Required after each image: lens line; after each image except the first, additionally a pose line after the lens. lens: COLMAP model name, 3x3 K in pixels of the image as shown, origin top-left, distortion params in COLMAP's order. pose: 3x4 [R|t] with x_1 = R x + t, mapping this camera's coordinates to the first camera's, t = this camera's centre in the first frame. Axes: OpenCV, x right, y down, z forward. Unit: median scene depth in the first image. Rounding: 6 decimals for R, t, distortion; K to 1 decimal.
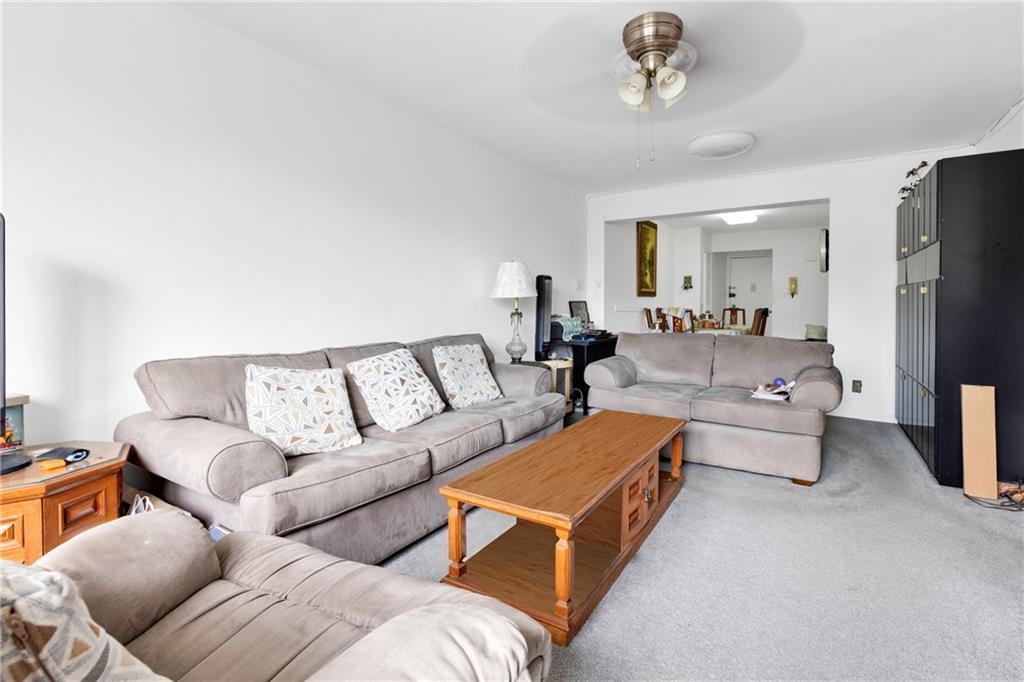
lens RADIAL K [[481.9, 0, 516.4], [0, 481.9, 314.3], [0, 0, 1]] dist [0.001179, 0.000514]
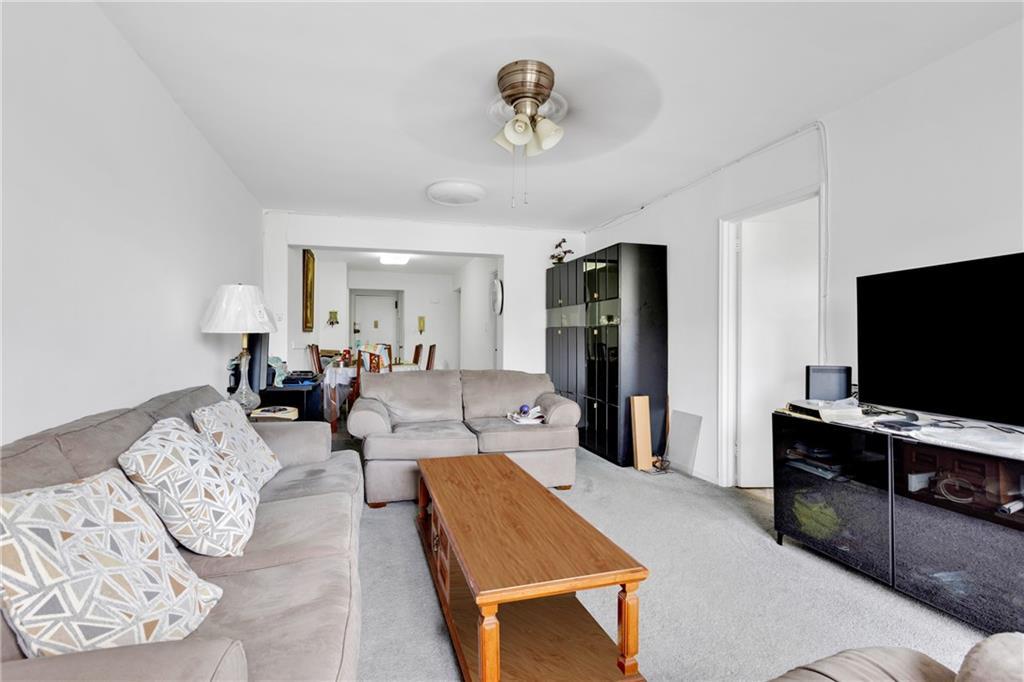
lens RADIAL K [[474.5, 0, 534.9], [0, 474.5, 342.1], [0, 0, 1]] dist [-0.001451, 0.000171]
pose [[0.660522, -0.001155, 0.750806, -0.222695], [0.012494, 0.999877, -0.009453, -0.006888], [-0.750702, 0.015625, 0.660456, 0.156163]]
